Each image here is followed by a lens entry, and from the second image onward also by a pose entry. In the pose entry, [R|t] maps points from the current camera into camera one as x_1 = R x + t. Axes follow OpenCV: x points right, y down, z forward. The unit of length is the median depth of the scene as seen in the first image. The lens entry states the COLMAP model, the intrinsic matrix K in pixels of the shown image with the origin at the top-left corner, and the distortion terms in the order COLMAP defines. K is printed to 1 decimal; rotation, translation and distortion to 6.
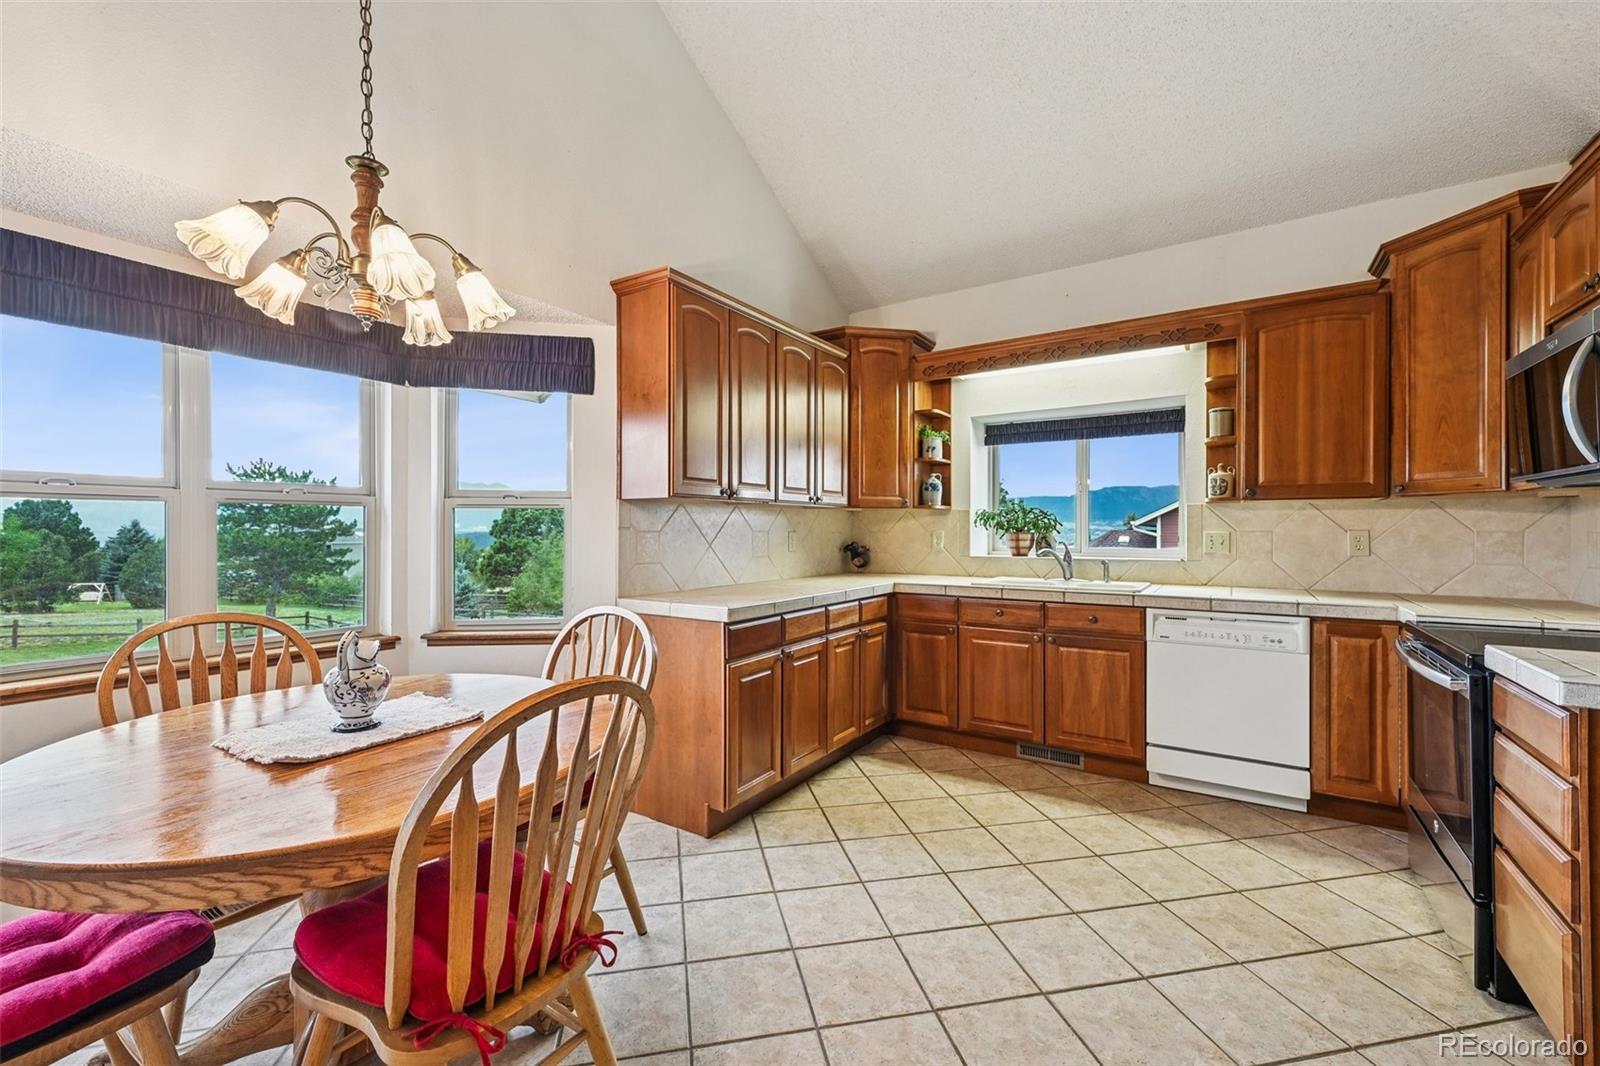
lens RADIAL K [[657.9, 0, 794.5], [0, 657.9, 532.6], [0, 0, 1]] dist [-0.001174, 0.000031]
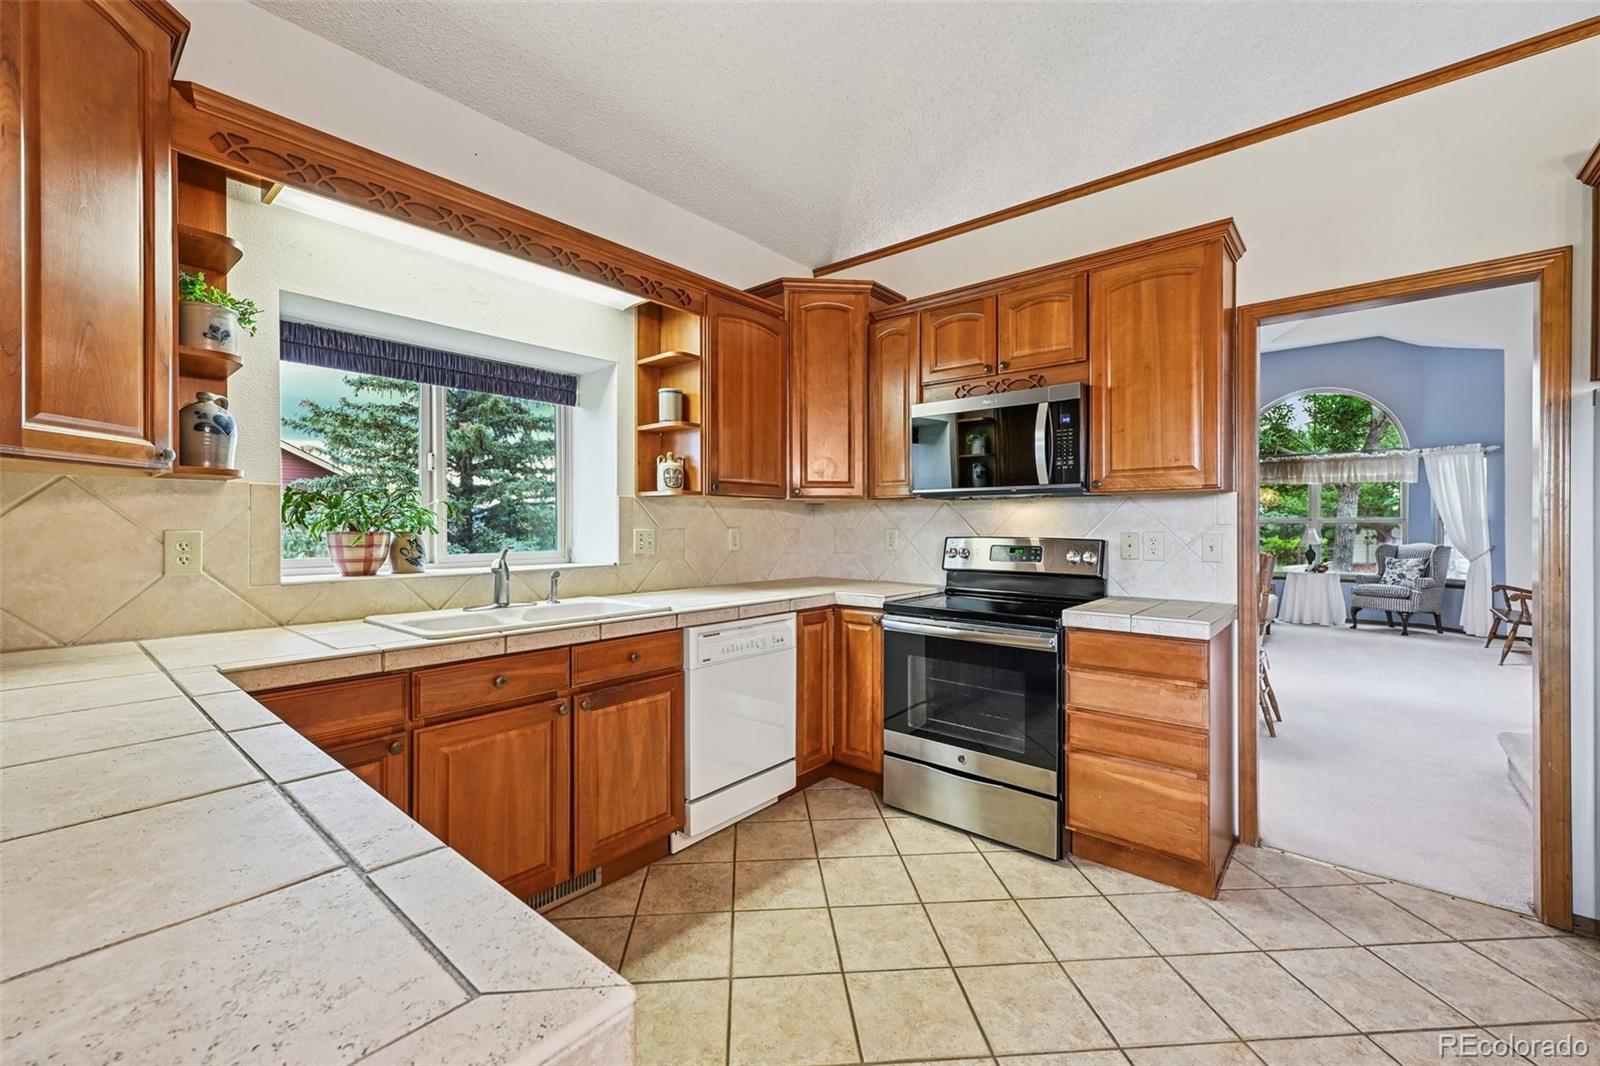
lens RADIAL K [[645.2, 0, 800.0], [0, 645.2, 533.0], [0, 0, 1]] dist [0.001010, 0.000037]
pose [[0.123010, -0.009190, 0.992363, -0.195540], [0.006549, 0.999943, 0.008448, -0.002804], [-0.992384, 0.005460, 0.123063, 0.750332]]
